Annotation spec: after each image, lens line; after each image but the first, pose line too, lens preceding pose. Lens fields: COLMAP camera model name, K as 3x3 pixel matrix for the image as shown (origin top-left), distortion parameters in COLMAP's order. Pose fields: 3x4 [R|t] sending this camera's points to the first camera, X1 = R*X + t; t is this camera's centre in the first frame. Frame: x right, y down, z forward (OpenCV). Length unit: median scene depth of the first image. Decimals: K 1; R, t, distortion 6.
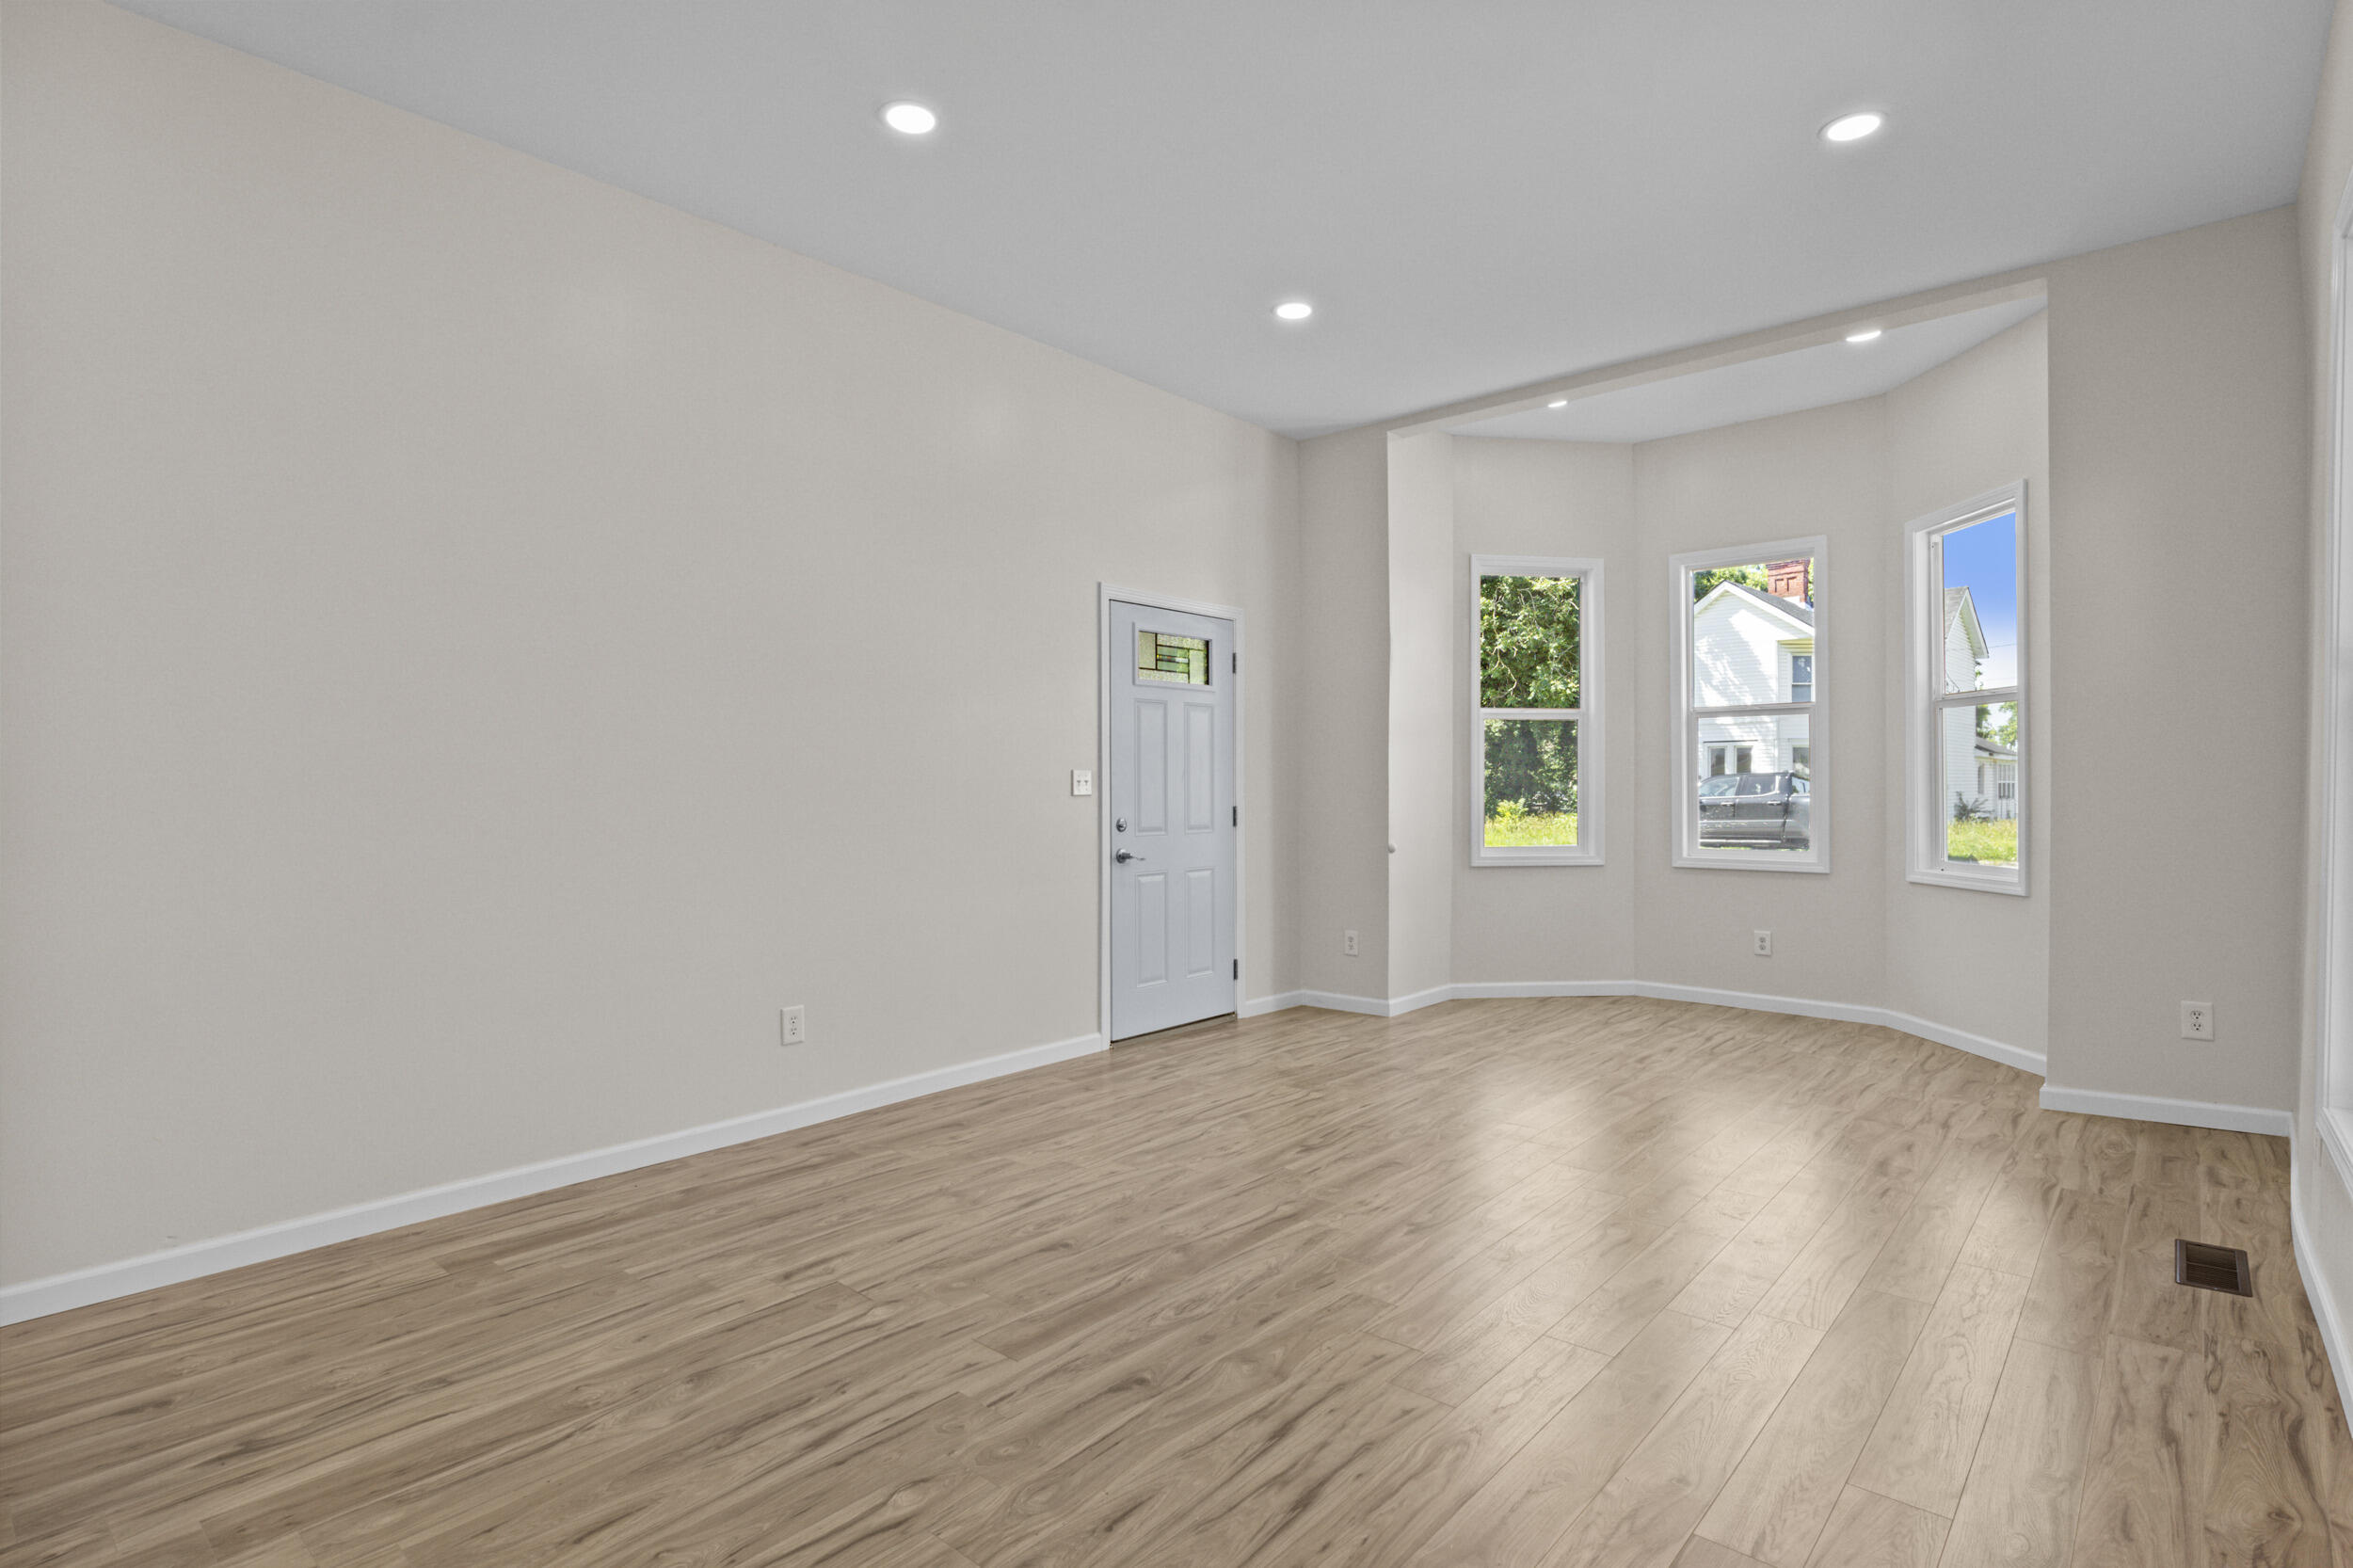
lens RADIAL K [[1161.6, 0, 1160.9], [0, 1161.6, 788.9], [0, 0, 1]] dist [-0.009704, -0.000233]
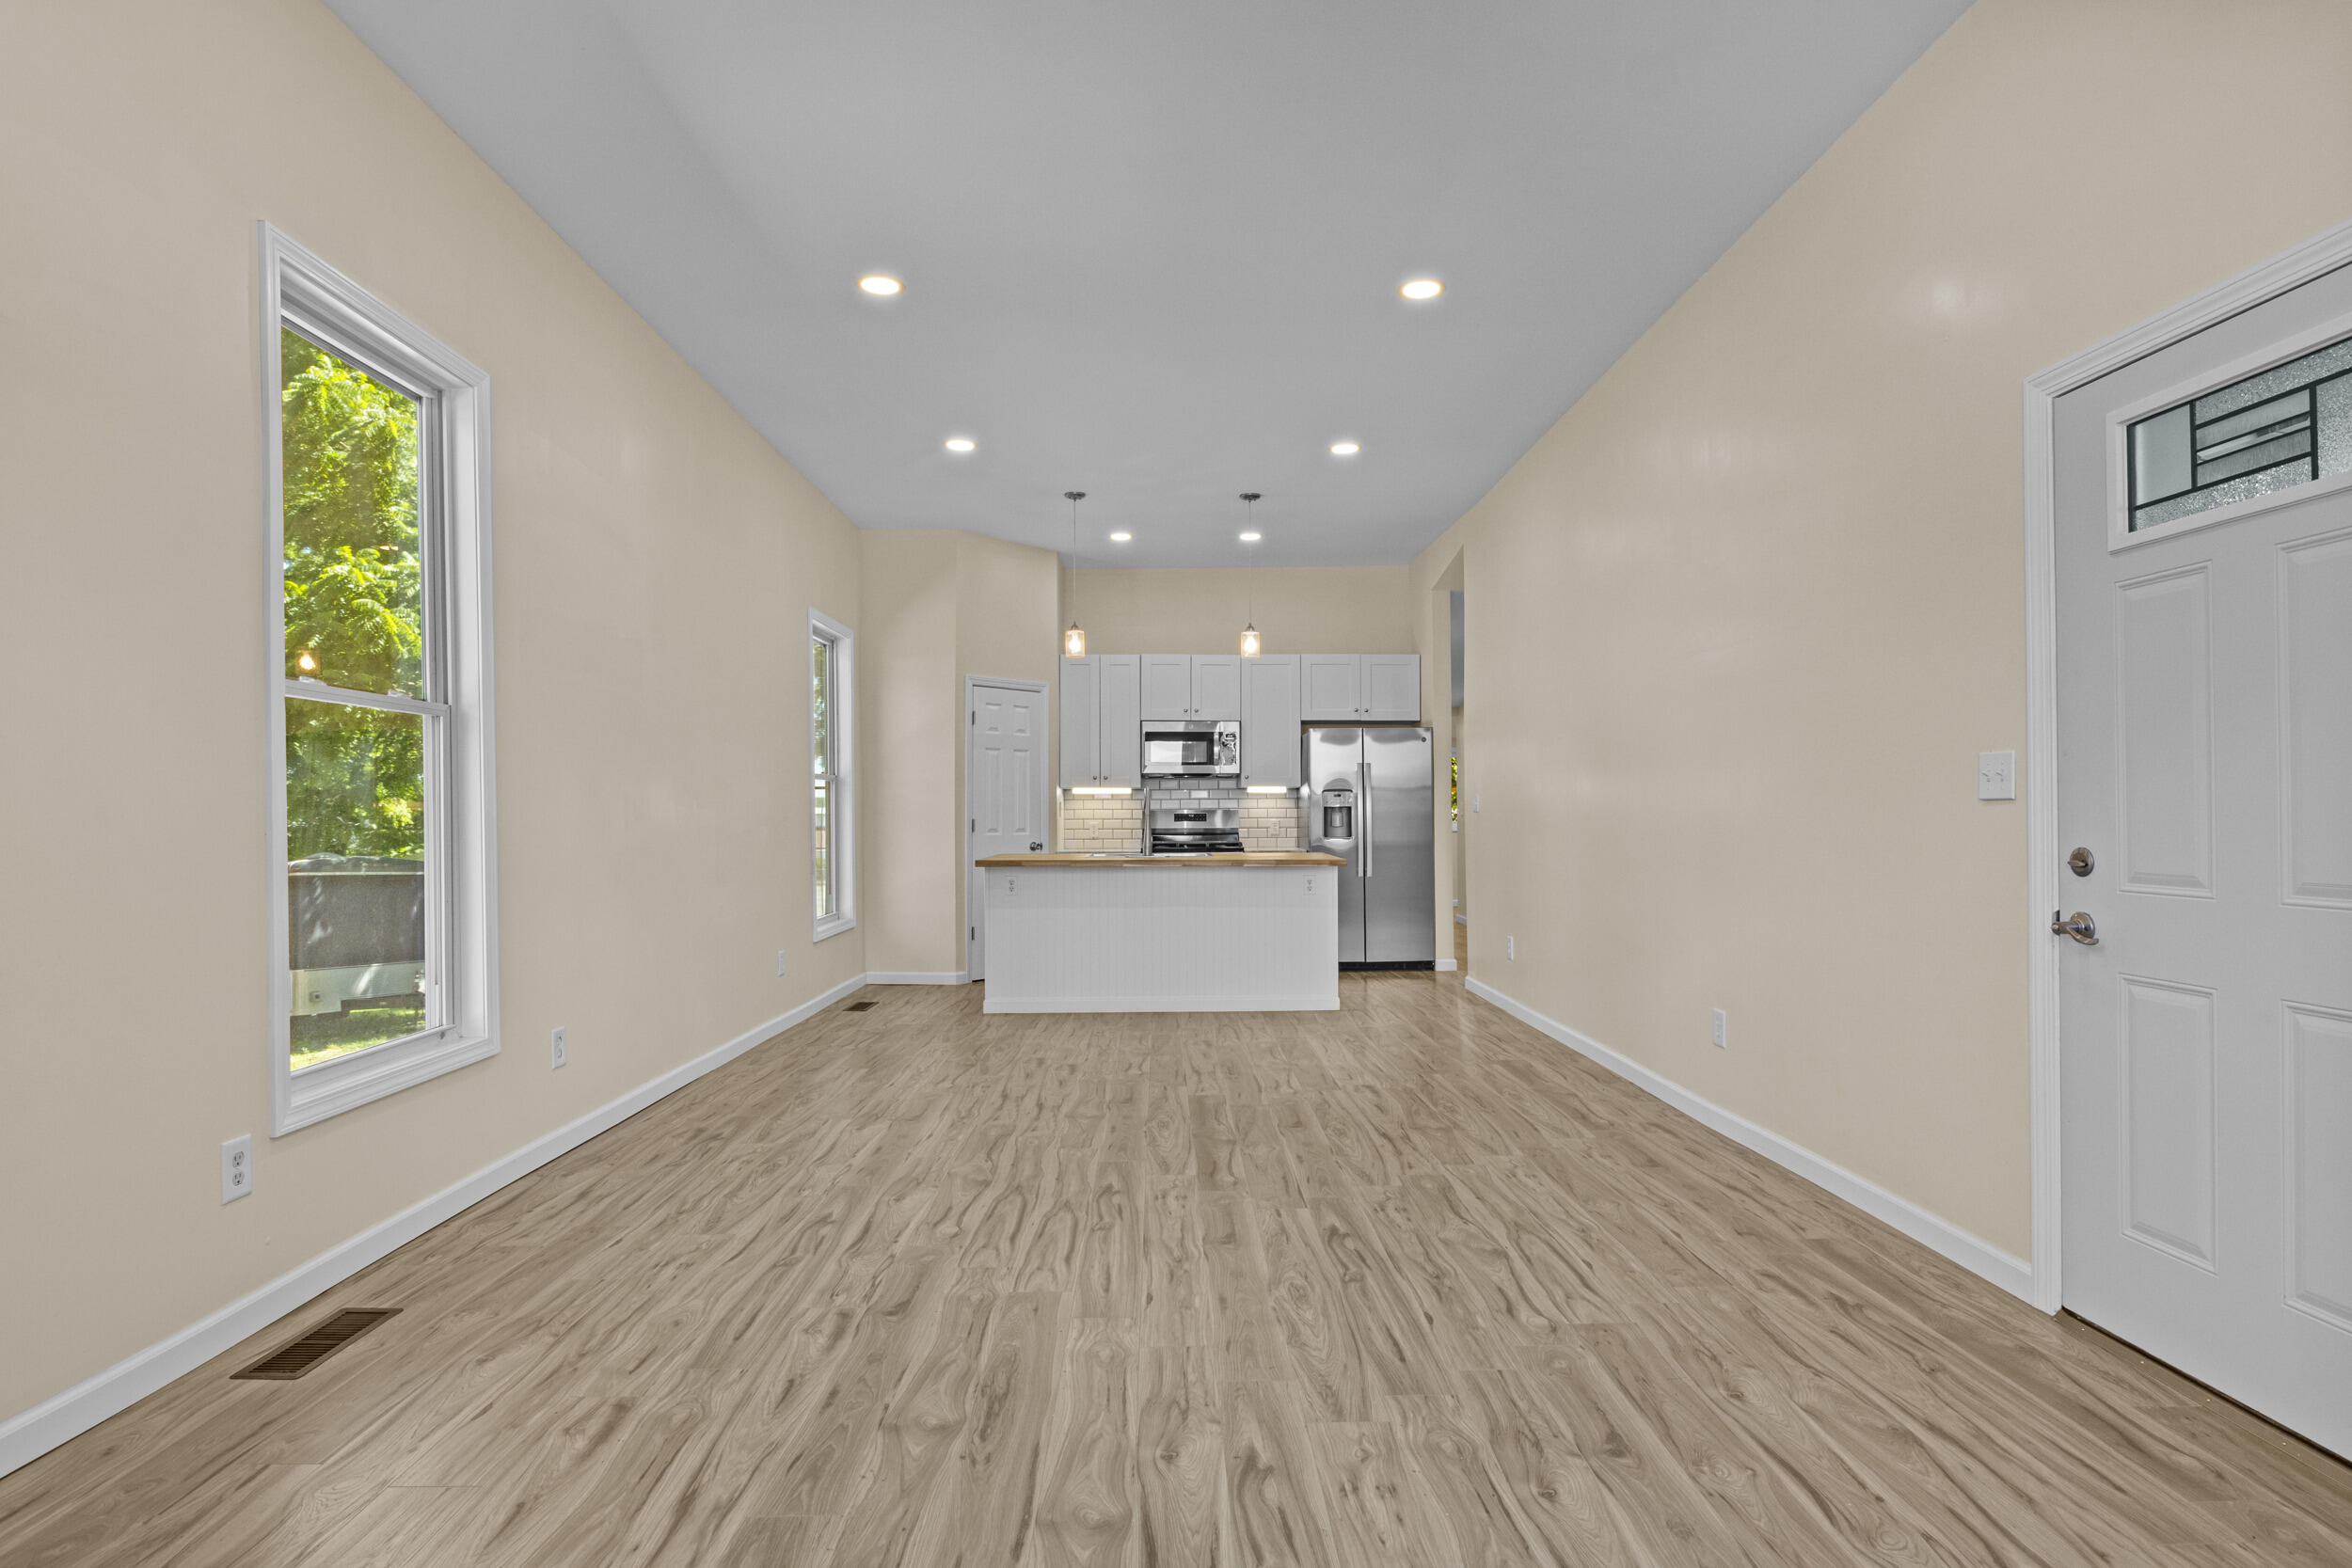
lens RADIAL K [[1198.4, 0, 1220.6], [0, 1198.4, 802.6], [0, 0, 1]] dist [-0.009100, 0.001968]
pose [[-0.710107, 0.000917, -0.704093, 0.715850], [0.003528, 0.999991, -0.002256, 0.008957], [0.704085, -0.004086, -0.710104, 1.422279]]
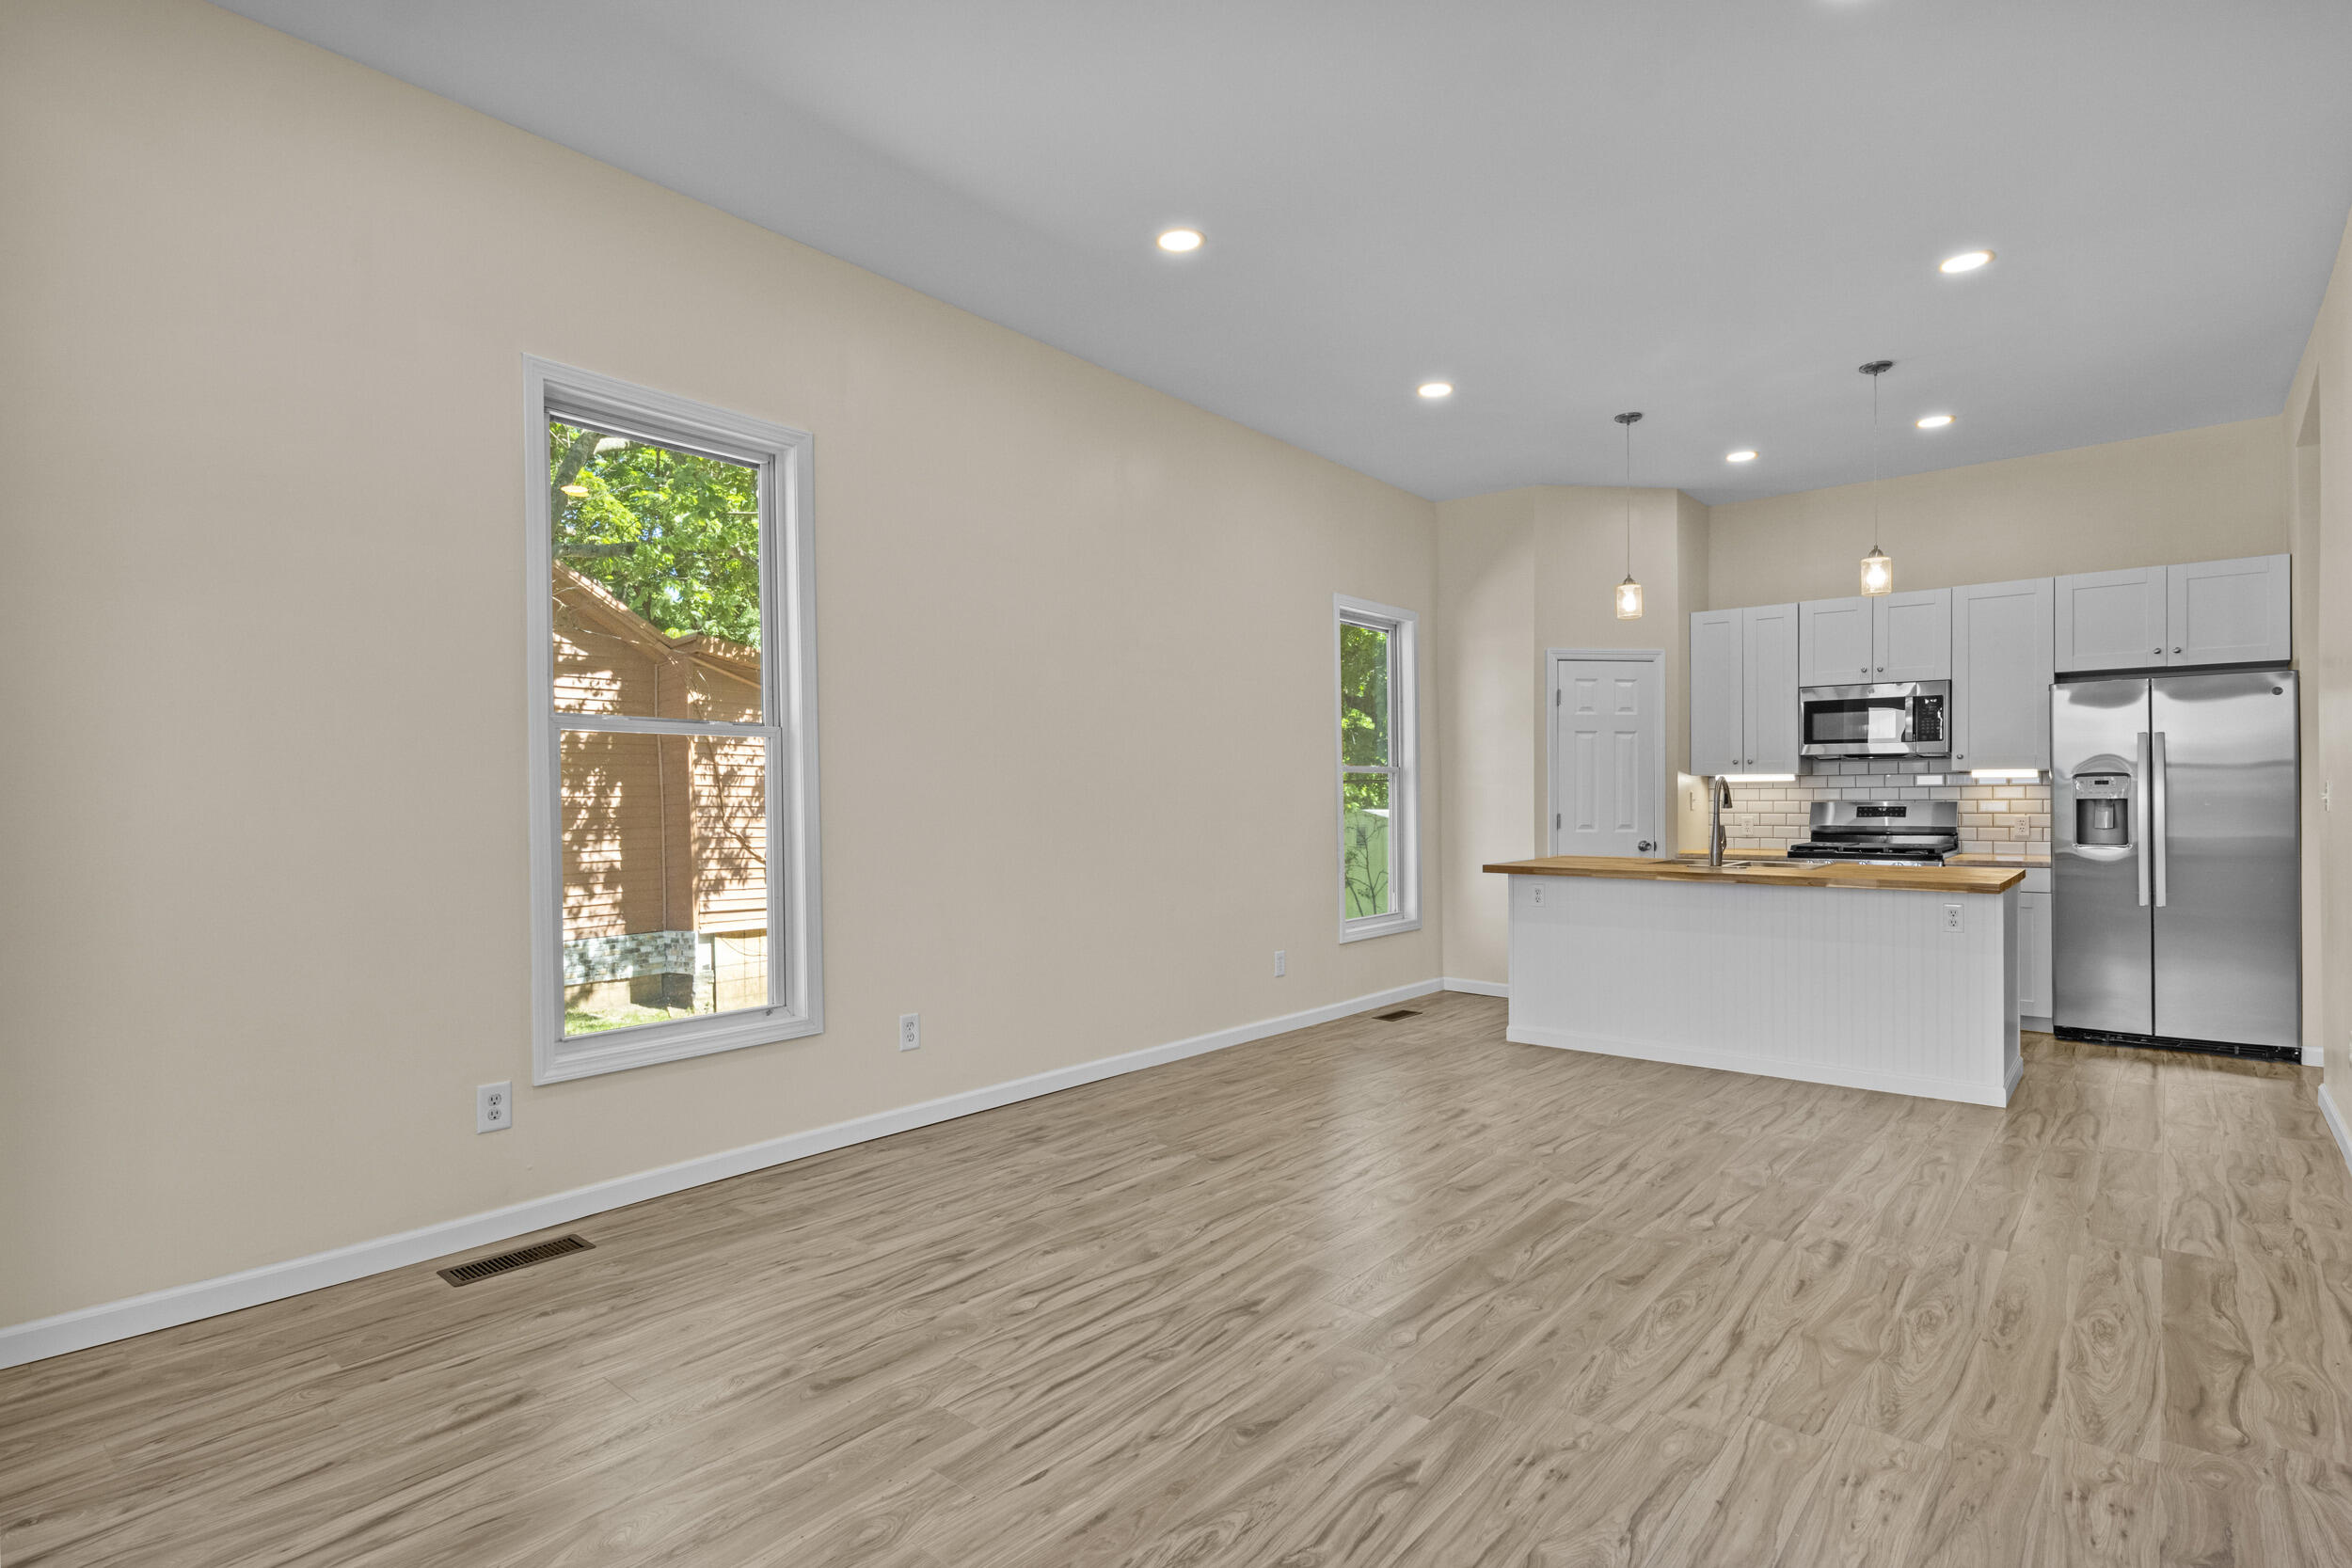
lens RADIAL K [[1198.4, 0, 1182.2], [0, 1198.4, 799.2], [0, 0, 1]] dist [-0.009100, 0.001968]
pose [[-0.999122, 0.010177, -0.040641, 0.228928], [0.009886, 0.999924, 0.007346, -0.008565], [0.040713, 0.006938, -0.999147, 1.429183]]
